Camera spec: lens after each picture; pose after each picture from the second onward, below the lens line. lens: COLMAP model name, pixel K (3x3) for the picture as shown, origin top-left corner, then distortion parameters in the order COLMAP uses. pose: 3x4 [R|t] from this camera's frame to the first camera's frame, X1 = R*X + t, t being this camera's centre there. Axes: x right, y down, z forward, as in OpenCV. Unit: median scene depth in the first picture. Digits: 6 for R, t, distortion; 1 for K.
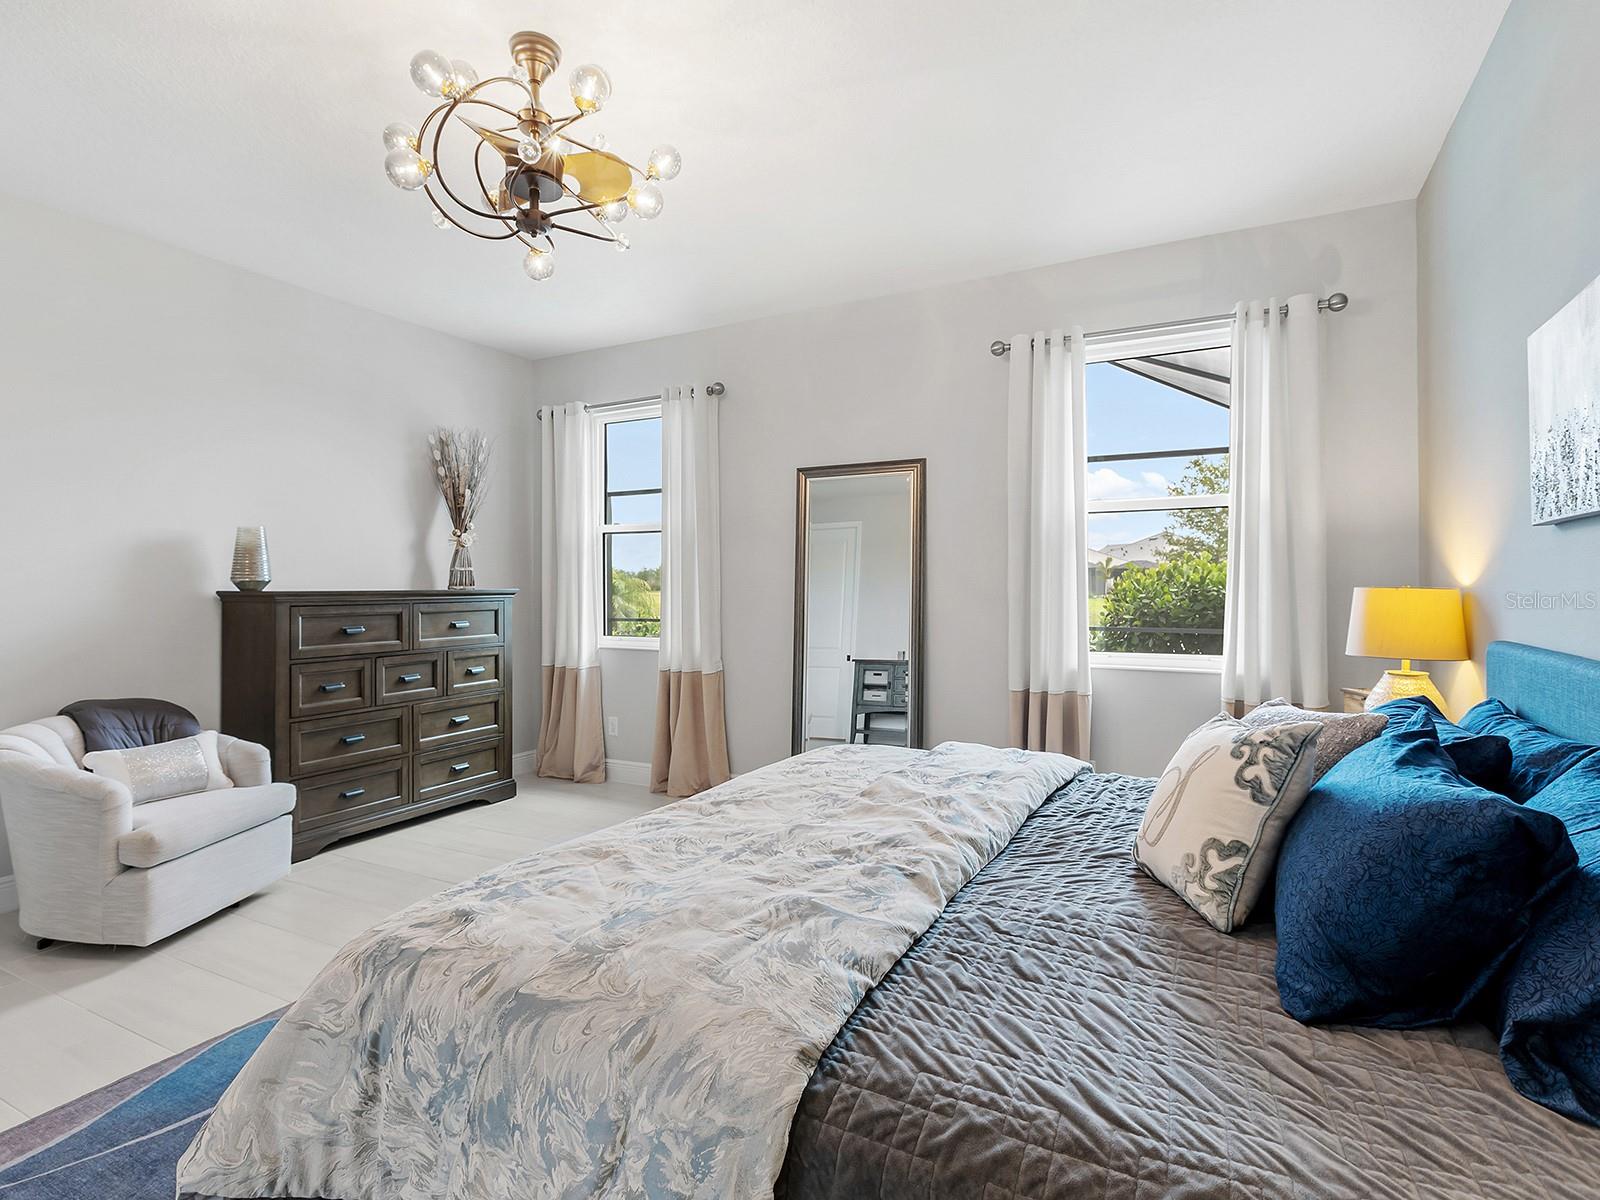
lens RADIAL K [[815.7, 0, 812.0], [0, 815.7, 596.1], [0, 0, 1]] dist [0.002120, 0.000187]
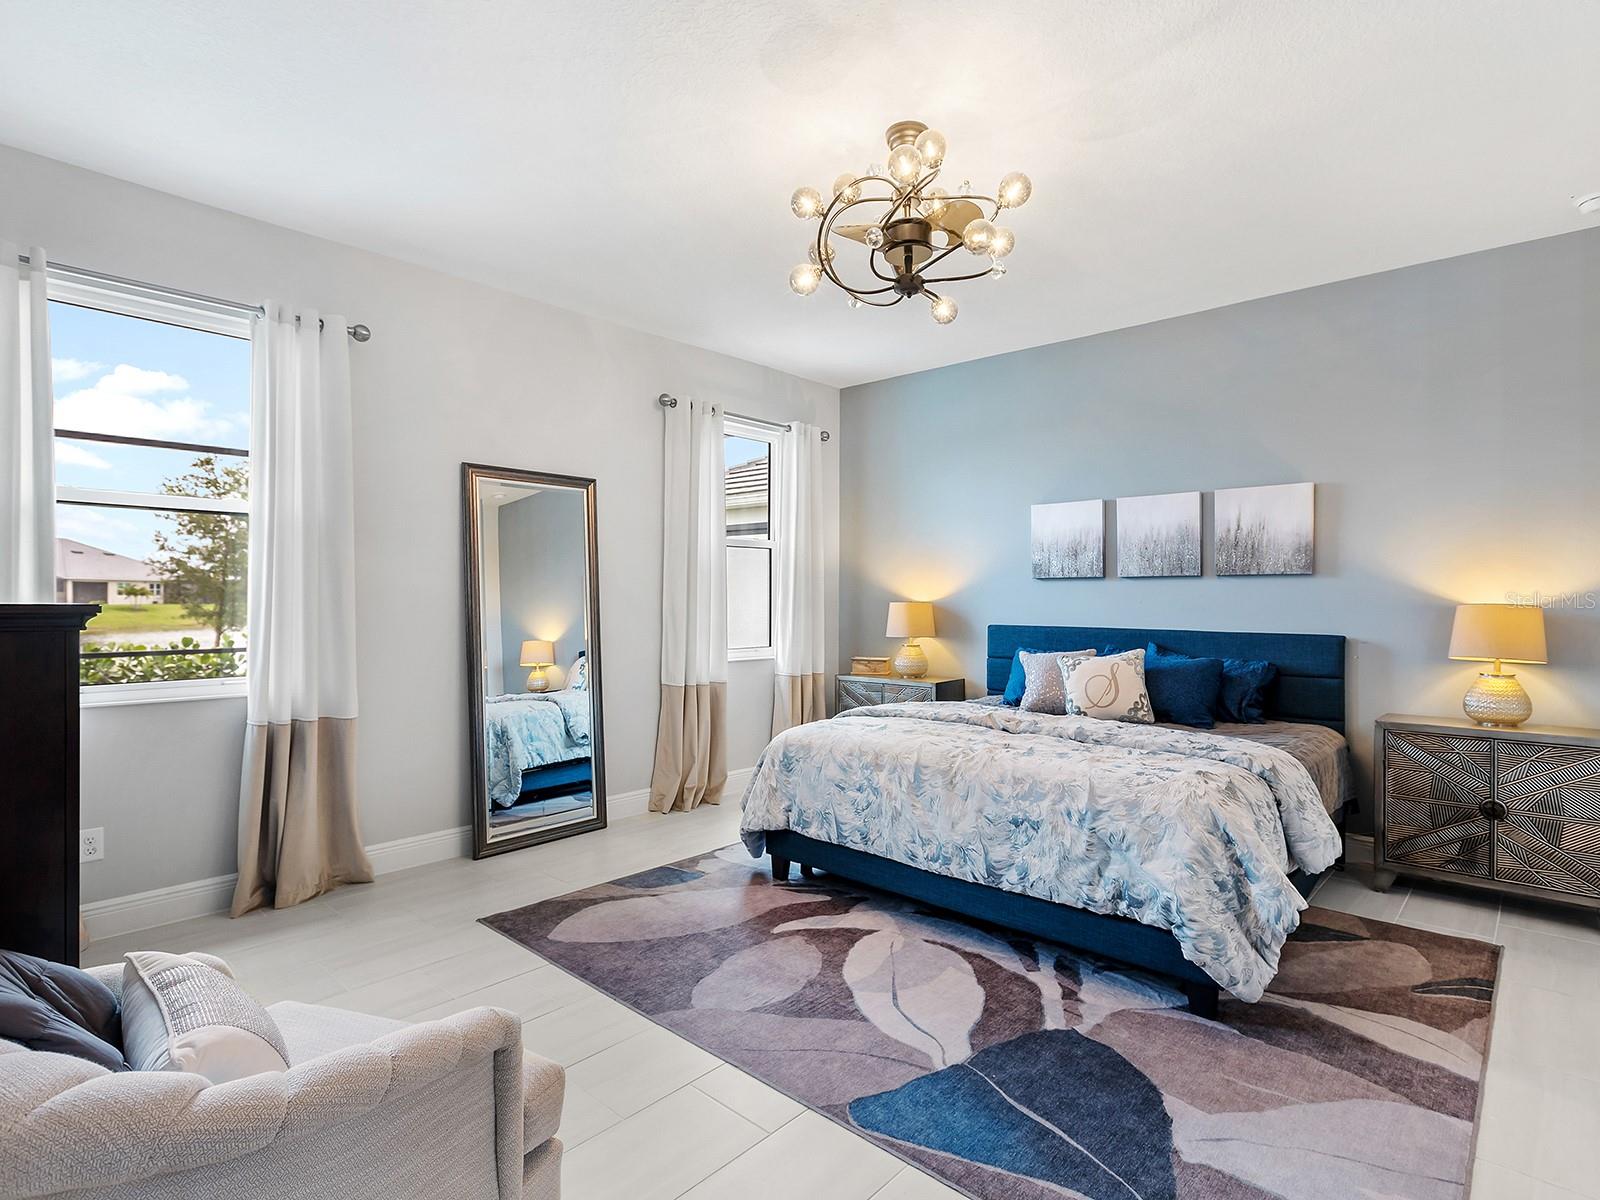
lens RADIAL K [[815.7, 0, 812.0], [0, 815.7, 596.1], [0, 0, 1]] dist [0.002120, 0.000187]
pose [[0.259074, 0.005310, 0.965843, -0.801947], [0.010029, 0.999916, -0.008187, -0.004719], [-0.965805, 0.011808, 0.258999, 0.455081]]
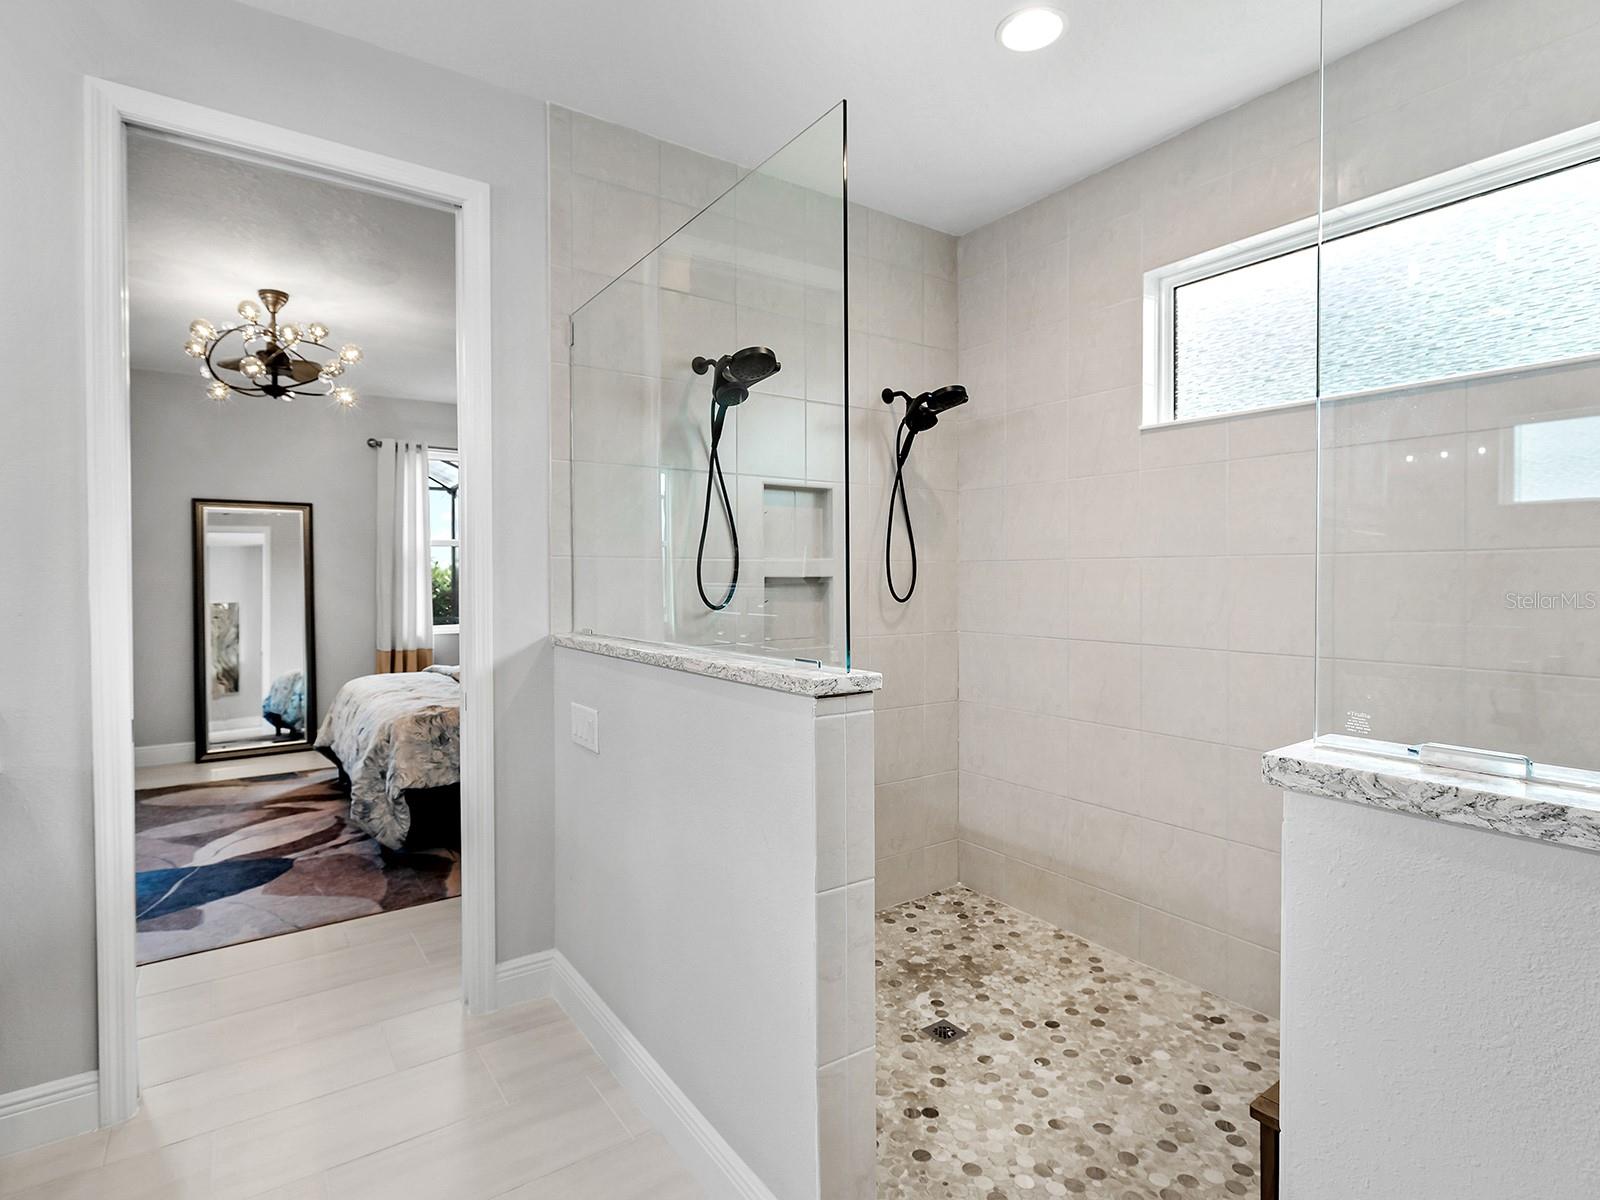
lens RADIAL K [[792.1, 0, 800.0], [0, 792.1, 600.0], [0, 0, 1]] dist [0.003008, -0.000013]
pose [[0.458922, -0.016070, 0.888331, -0.731475], [0.009601, 0.999868, 0.013127, -0.001508], [-0.888425, 0.002504, 0.459016, -0.448342]]
